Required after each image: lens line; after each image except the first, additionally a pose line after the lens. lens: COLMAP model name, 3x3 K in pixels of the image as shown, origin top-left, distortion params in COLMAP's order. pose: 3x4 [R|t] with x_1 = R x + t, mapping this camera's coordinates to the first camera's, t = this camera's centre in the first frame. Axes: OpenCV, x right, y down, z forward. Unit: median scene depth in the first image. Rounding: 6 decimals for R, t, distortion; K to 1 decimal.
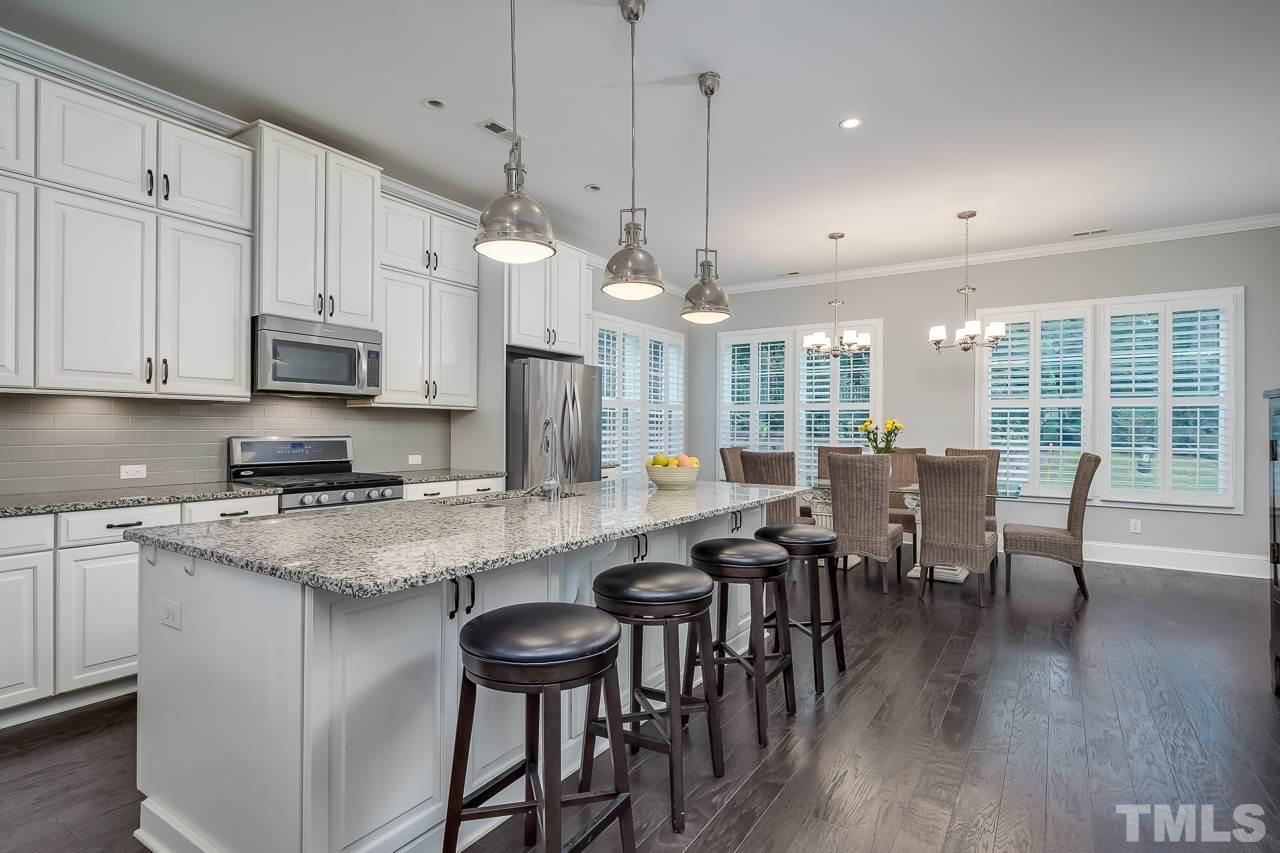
lens RADIAL K [[652.6, 0, 646.0], [0, 652.6, 431.9], [0, 0, 1]] dist [0.011788, -0.001598]
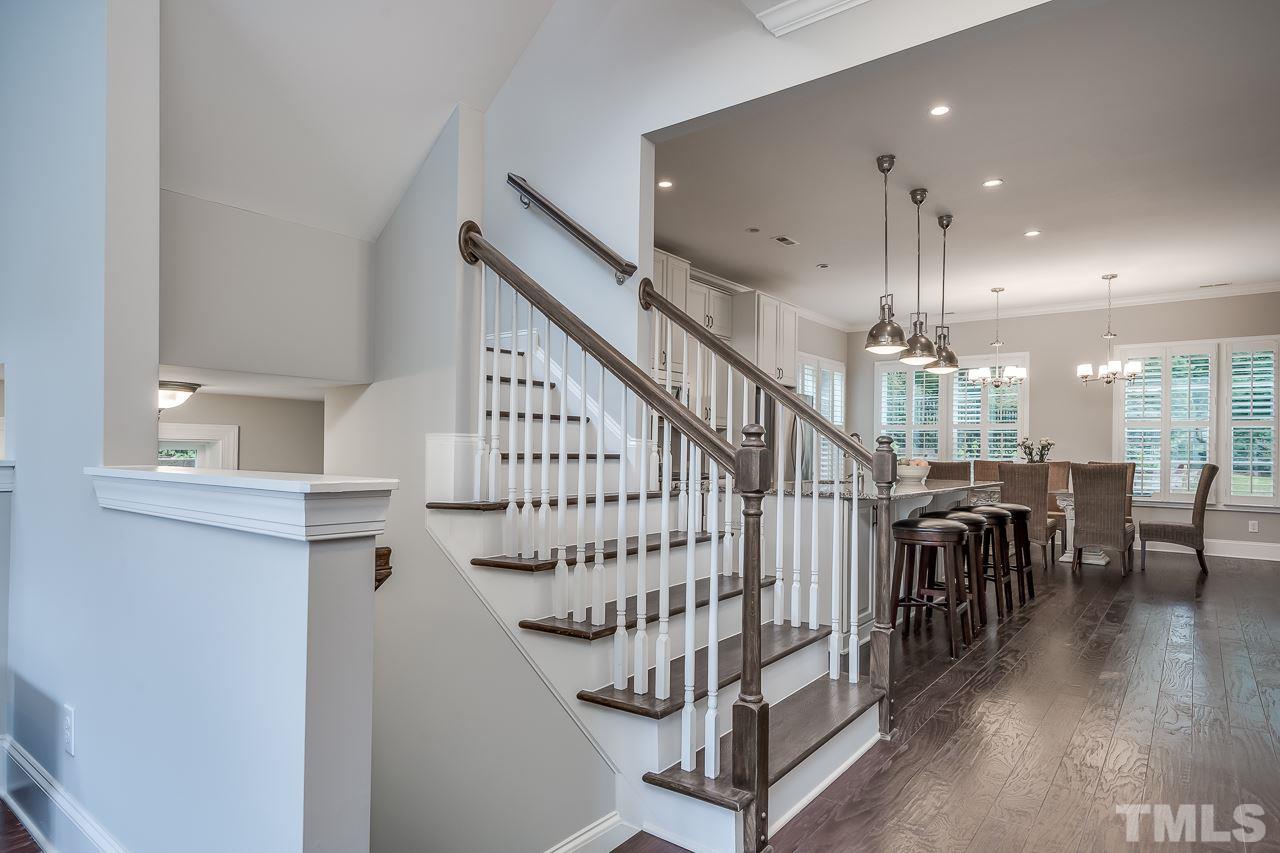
lens RADIAL K [[711.8, 0, 662.7], [0, 711.8, 448.2], [0, 0, 1]] dist [0.008384, 0.001963]
pose [[0.996774, 0.006498, -0.079999, -0.261895], [-0.006962, 0.999961, -0.005522, 0.015452], [0.079960, 0.006061, 0.996780, -0.451256]]
